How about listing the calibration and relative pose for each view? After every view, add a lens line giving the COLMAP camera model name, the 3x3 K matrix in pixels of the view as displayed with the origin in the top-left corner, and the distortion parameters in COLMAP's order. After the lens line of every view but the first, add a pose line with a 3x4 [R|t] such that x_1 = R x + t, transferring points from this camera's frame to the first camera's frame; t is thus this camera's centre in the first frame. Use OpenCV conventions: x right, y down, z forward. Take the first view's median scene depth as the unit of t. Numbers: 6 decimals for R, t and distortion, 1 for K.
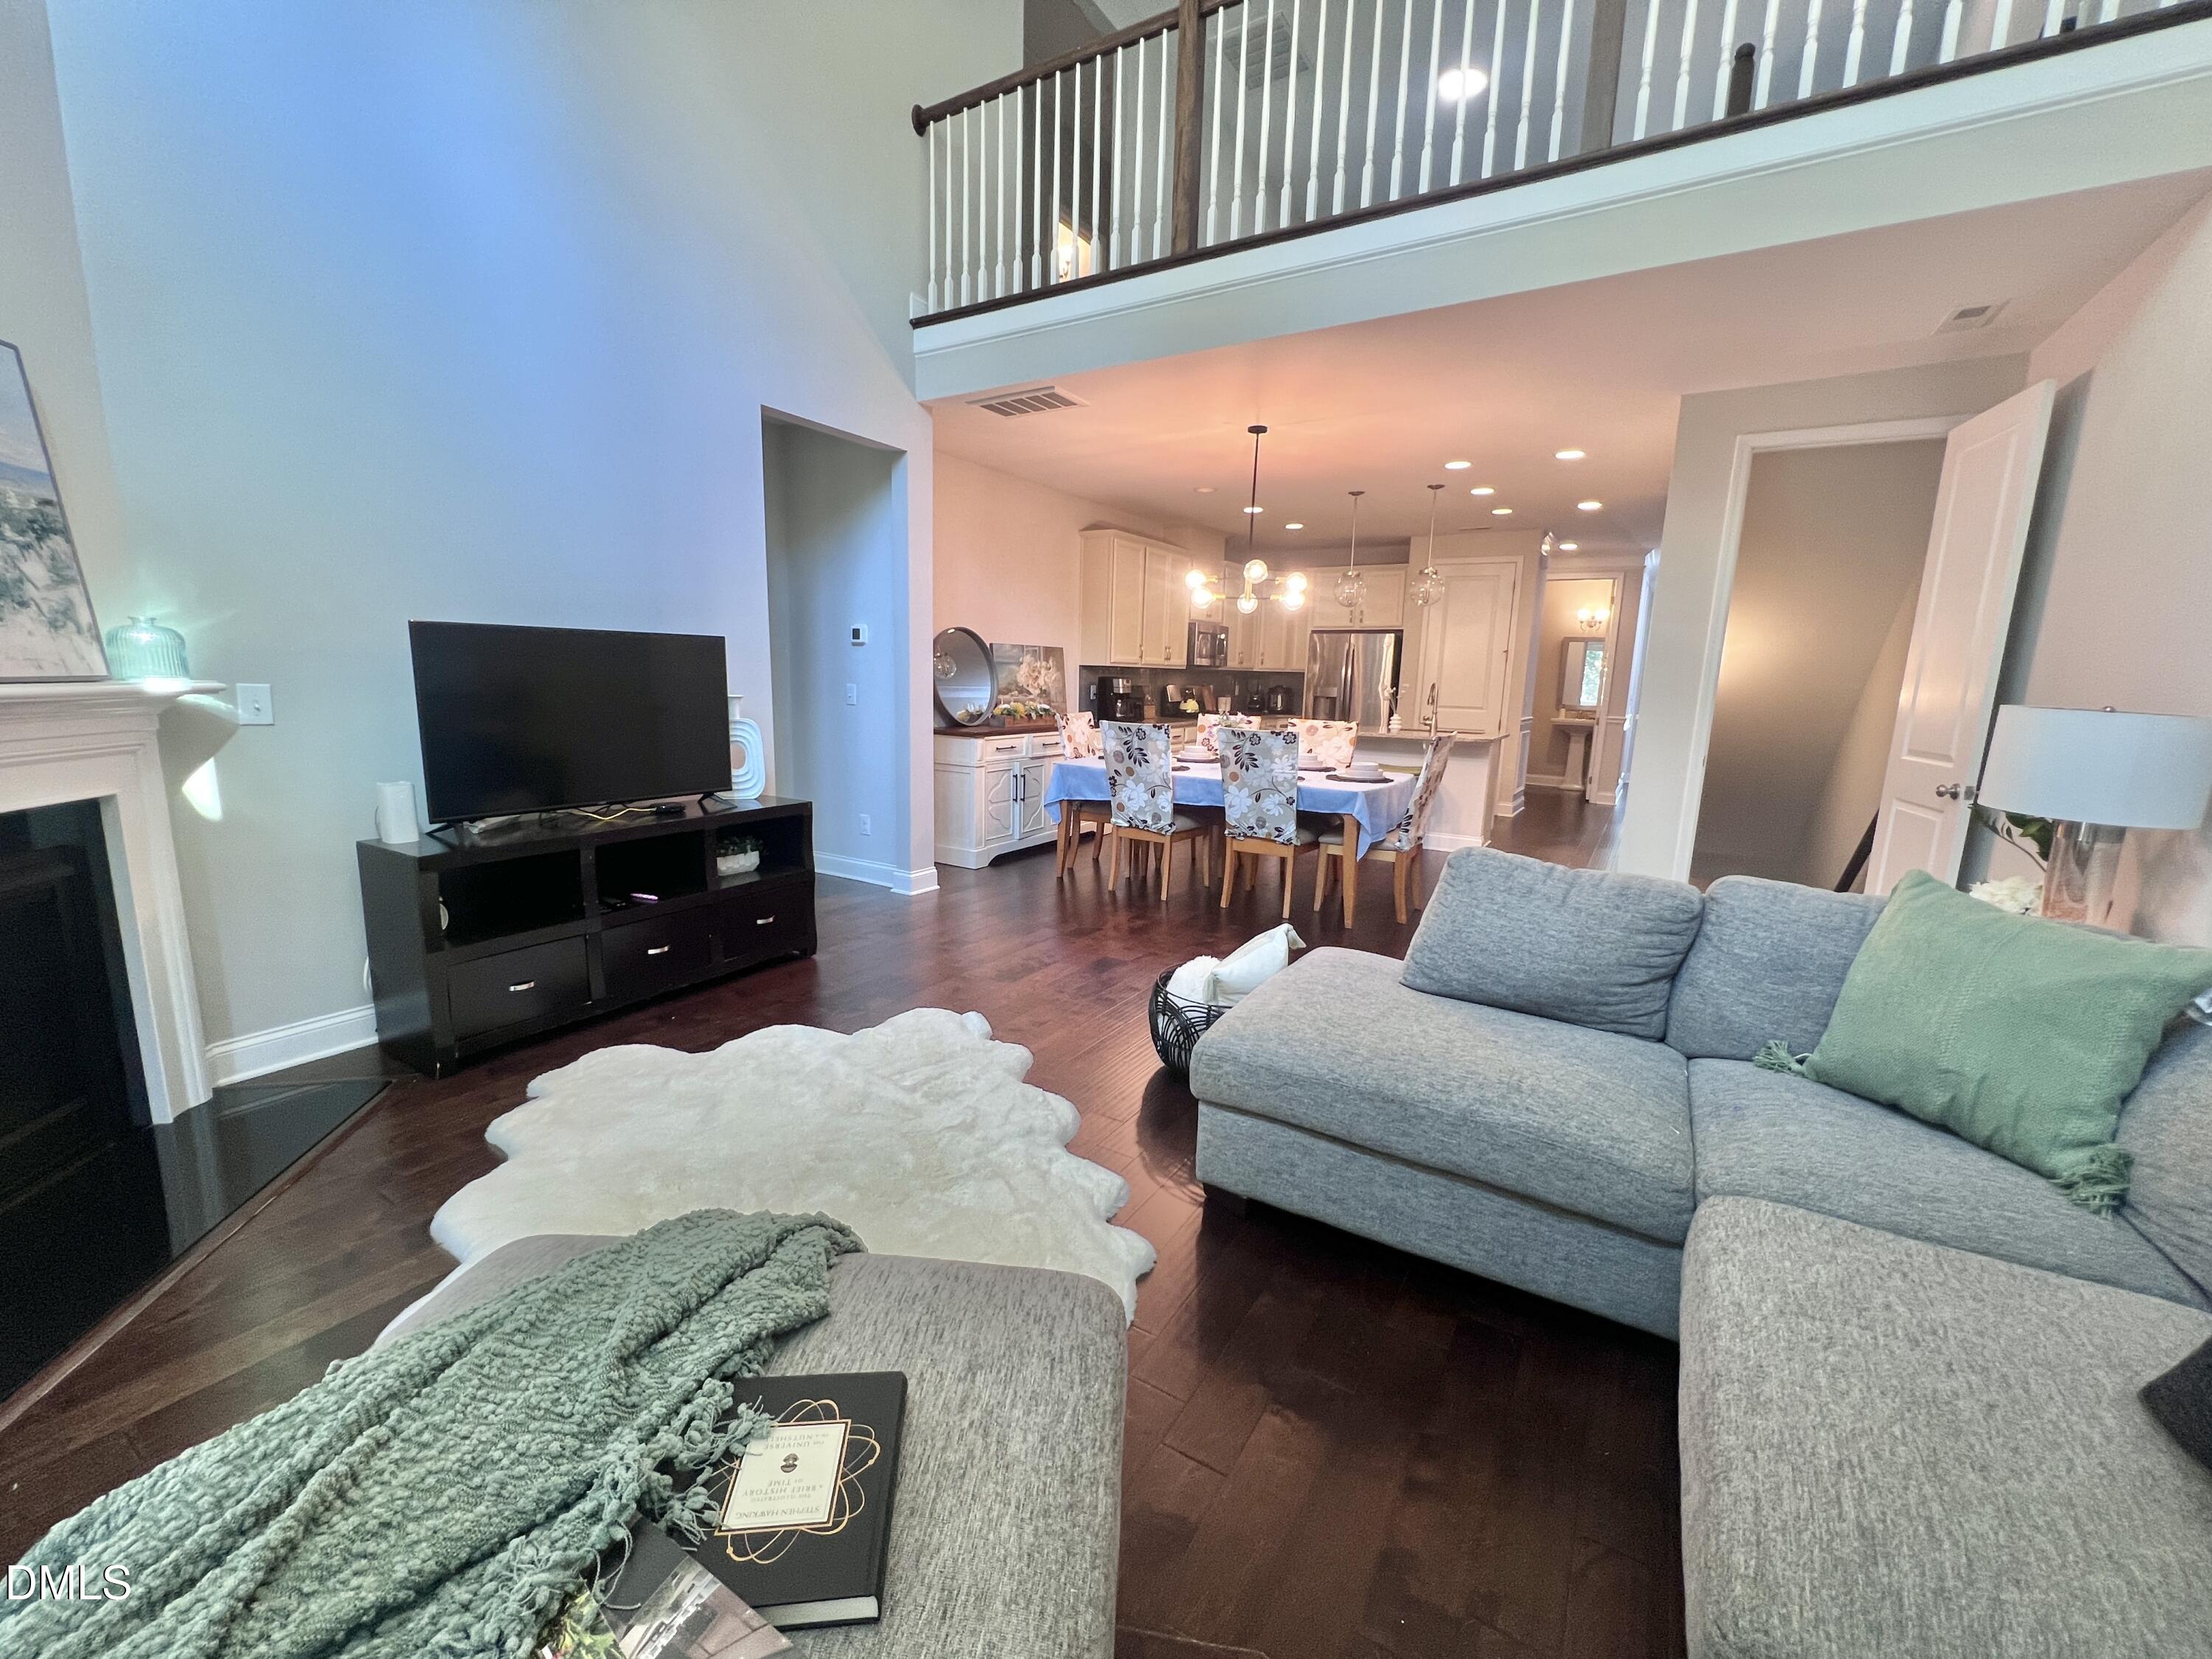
lens RADIAL K [[893.9, 0, 1097.3], [0, 893.9, 823.1], [0, 0, 1]] dist [-0.004216, 0.001705]
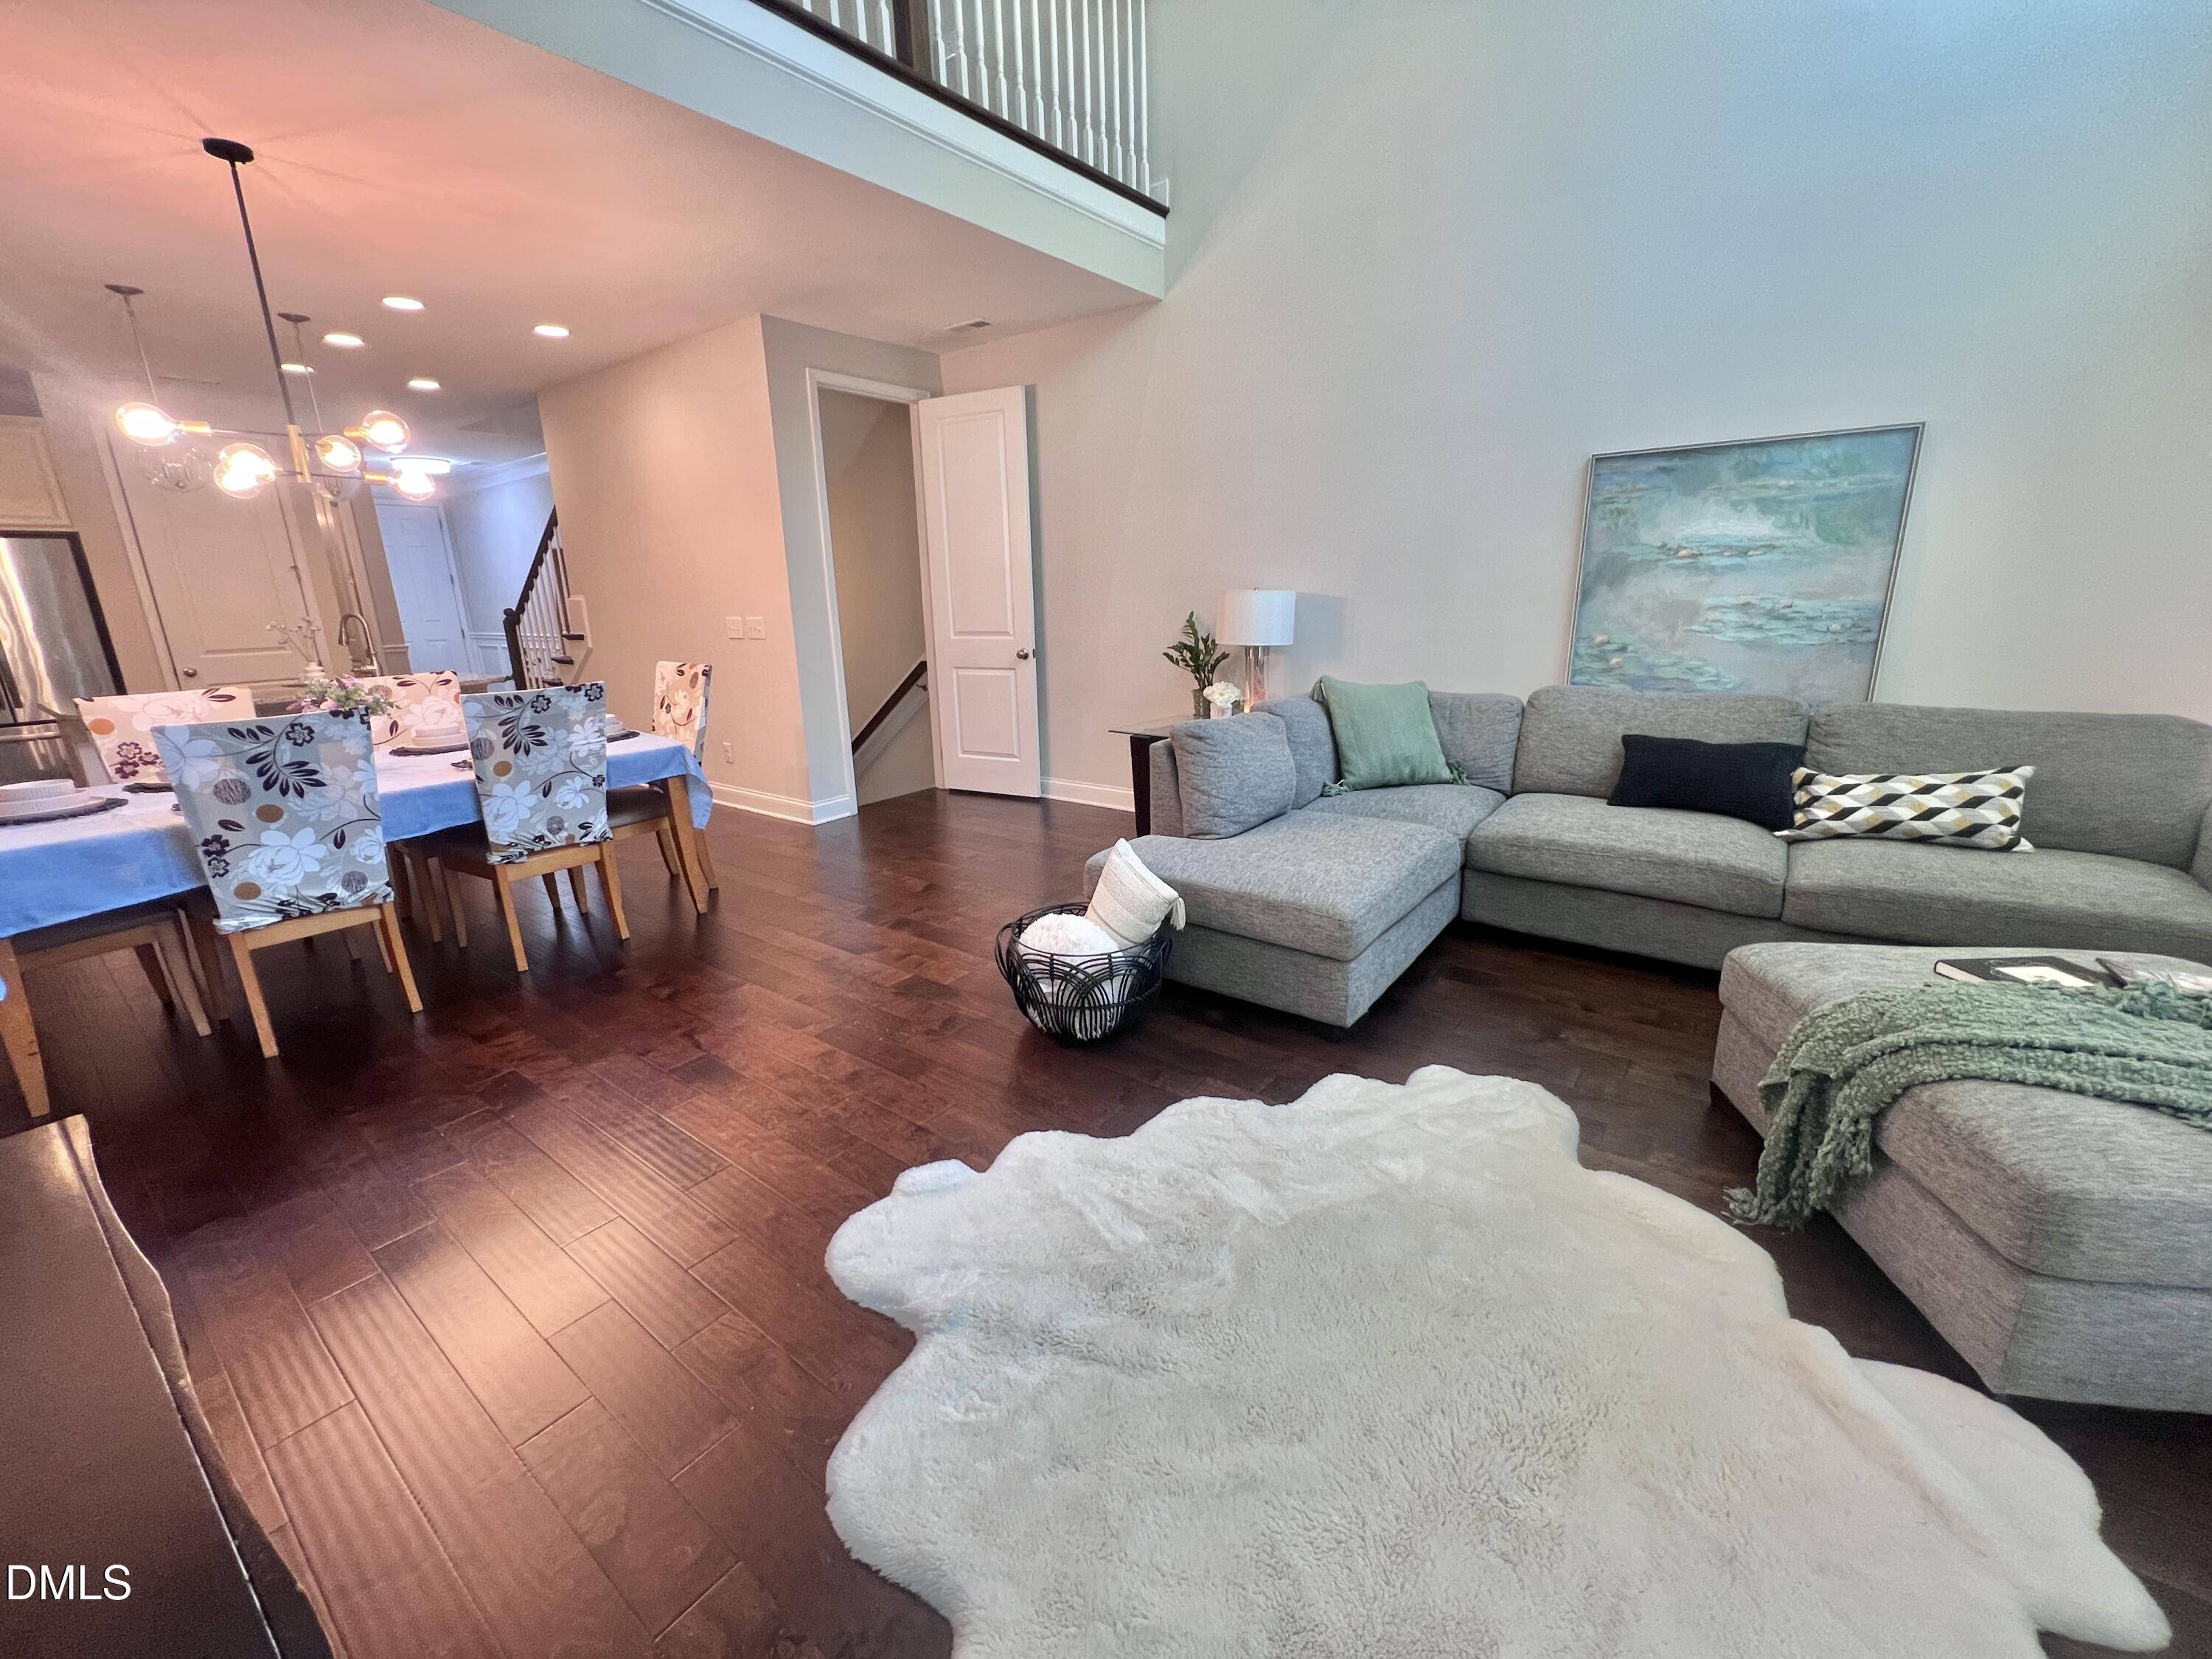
lens RADIAL K [[893.9, 0, 1105.9], [0, 893.9, 827.1], [0, 0, 1]] dist [-0.004216, 0.001705]
pose [[0.086424, -0.286298, 0.954235, -0.440554], [0.194555, 0.944227, 0.265675, -0.100832], [-0.977077, 0.162690, 0.137304, 0.513565]]
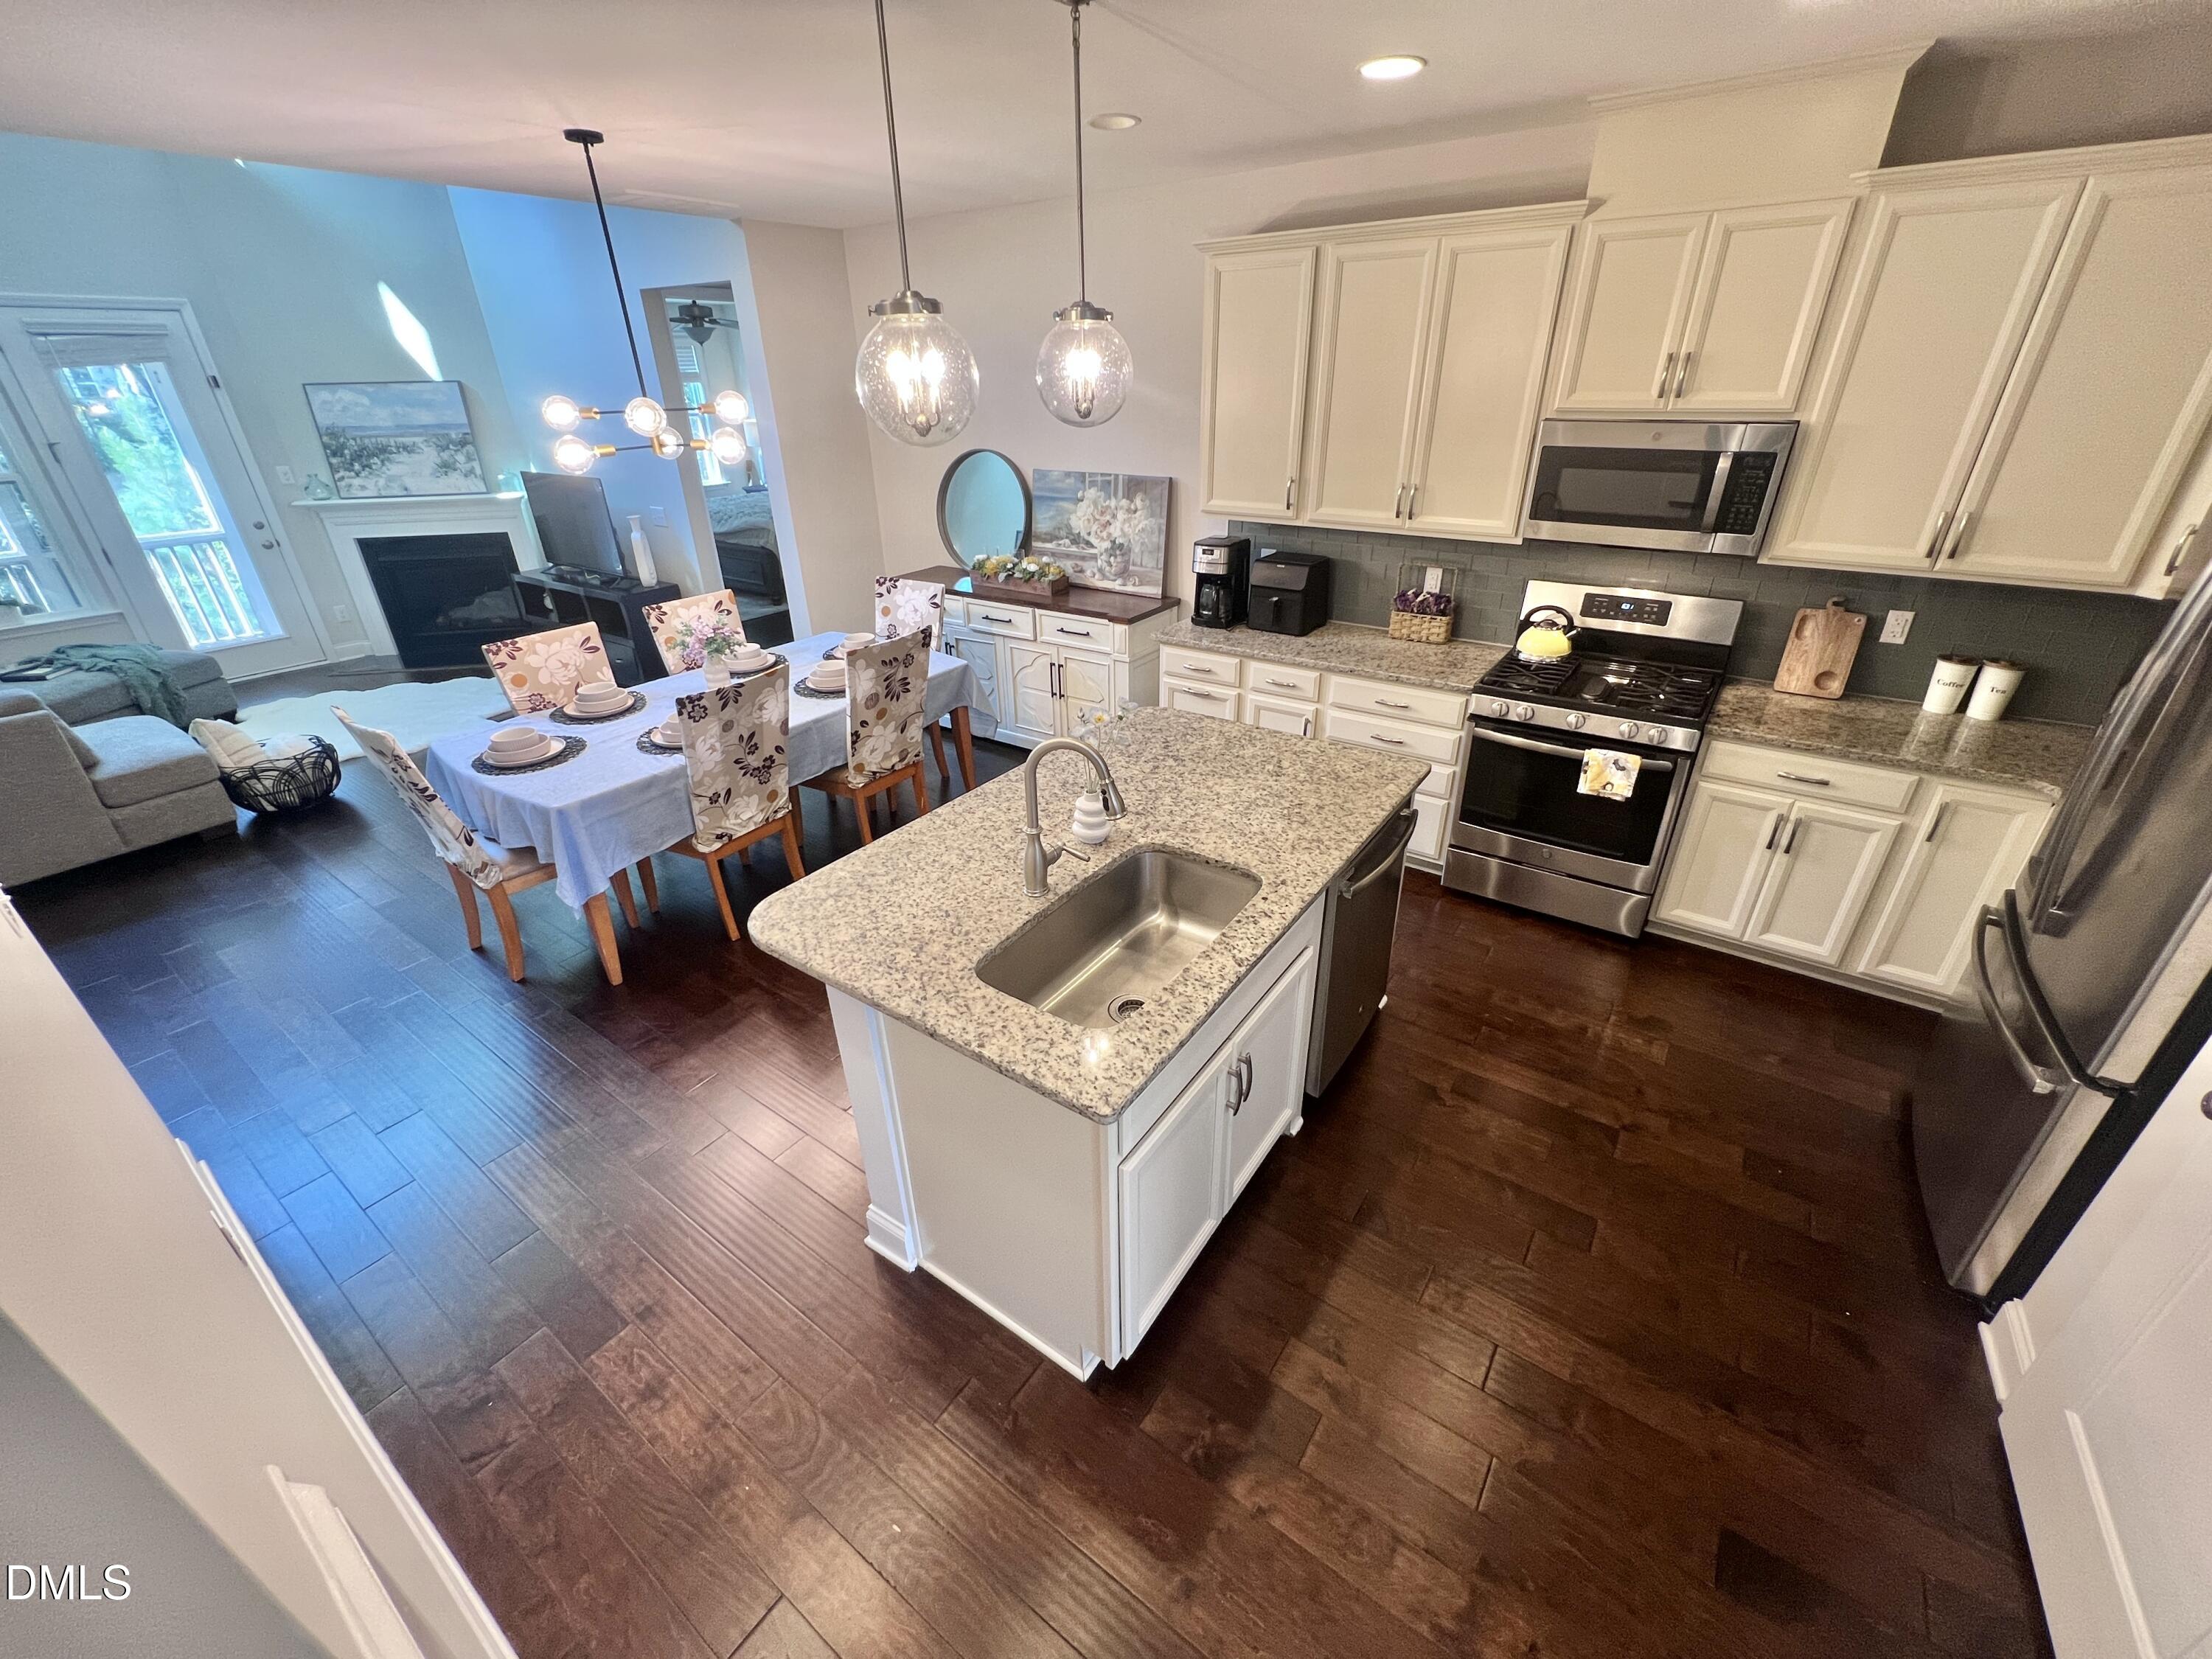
lens RADIAL K [[893.9, 0, 1103.8], [0, 893.9, 828.5], [0, 0, 1]] dist [-0.004216, 0.001705]
pose [[-0.058130, 0.436531, -0.897809, 0.944025], [-0.149195, 0.885431, 0.440173, -0.377435], [0.987098, 0.159536, 0.013658, 1.514272]]
